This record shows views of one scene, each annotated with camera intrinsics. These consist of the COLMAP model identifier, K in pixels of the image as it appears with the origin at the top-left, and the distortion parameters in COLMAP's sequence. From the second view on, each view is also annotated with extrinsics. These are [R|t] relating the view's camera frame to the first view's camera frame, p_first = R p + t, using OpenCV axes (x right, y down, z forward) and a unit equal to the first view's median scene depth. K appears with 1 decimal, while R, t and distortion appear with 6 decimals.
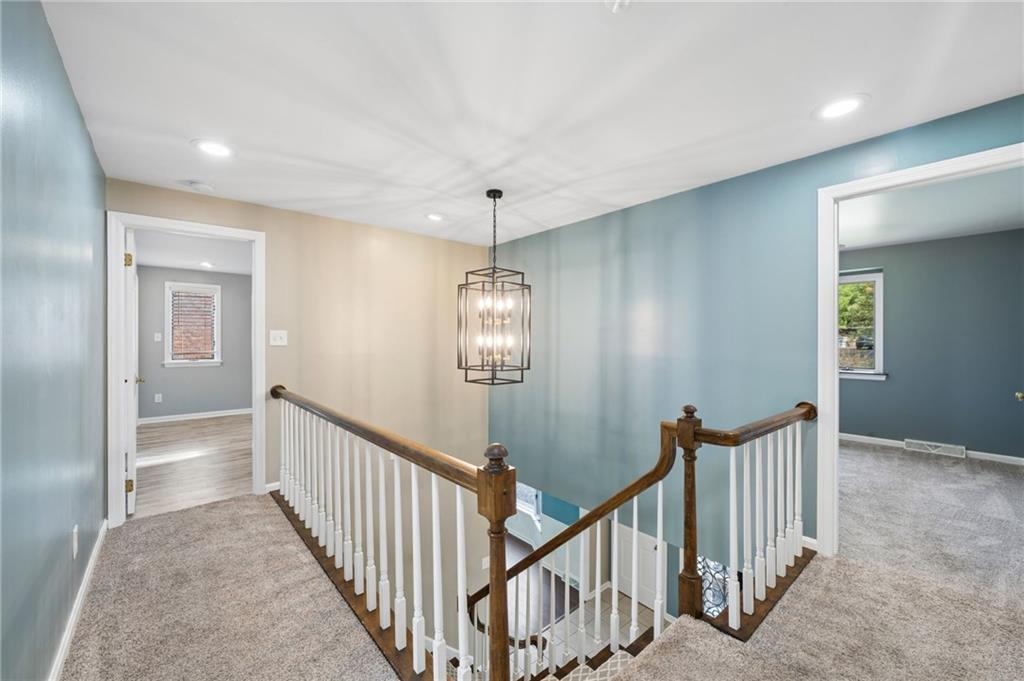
lens RADIAL K [[404.1, 0, 511.4], [0, 404.1, 342.2], [0, 0, 1]] dist [-0.000513, 0.000026]
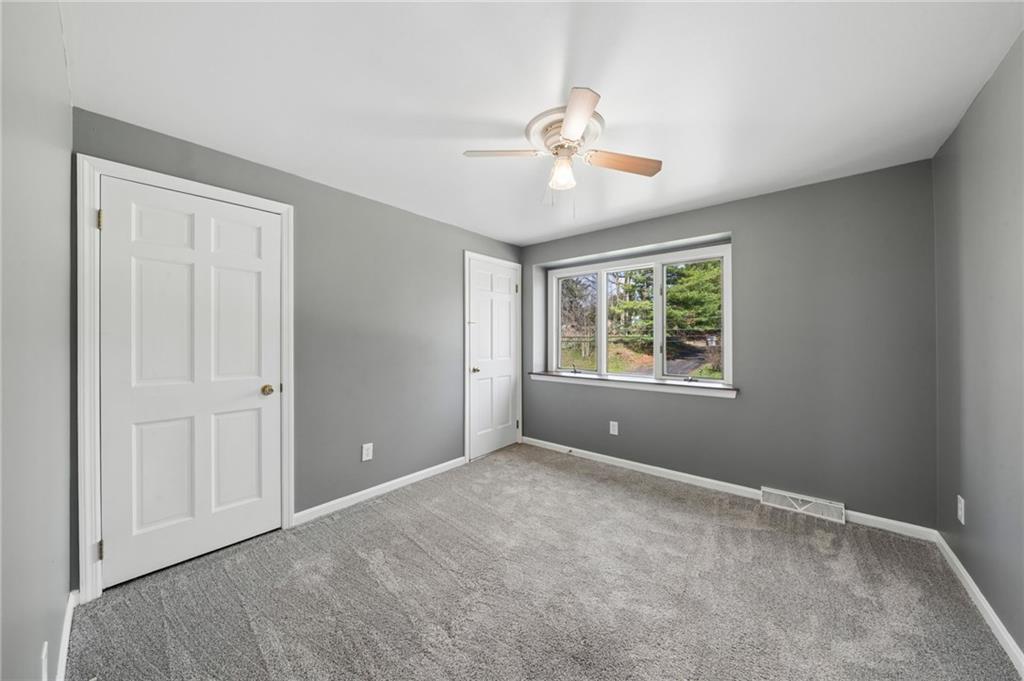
lens RADIAL K [[346.2, 0, 512.5], [0, 346.2, 339.3], [0, 0, 1]] dist [-0.000036, -0.000007]
pose [[0.987979, -0.002478, 0.154570, 0.468818], [0.003687, 0.999965, -0.007532, -0.002191], [-0.154546, 0.008011, 0.987953, 0.485293]]
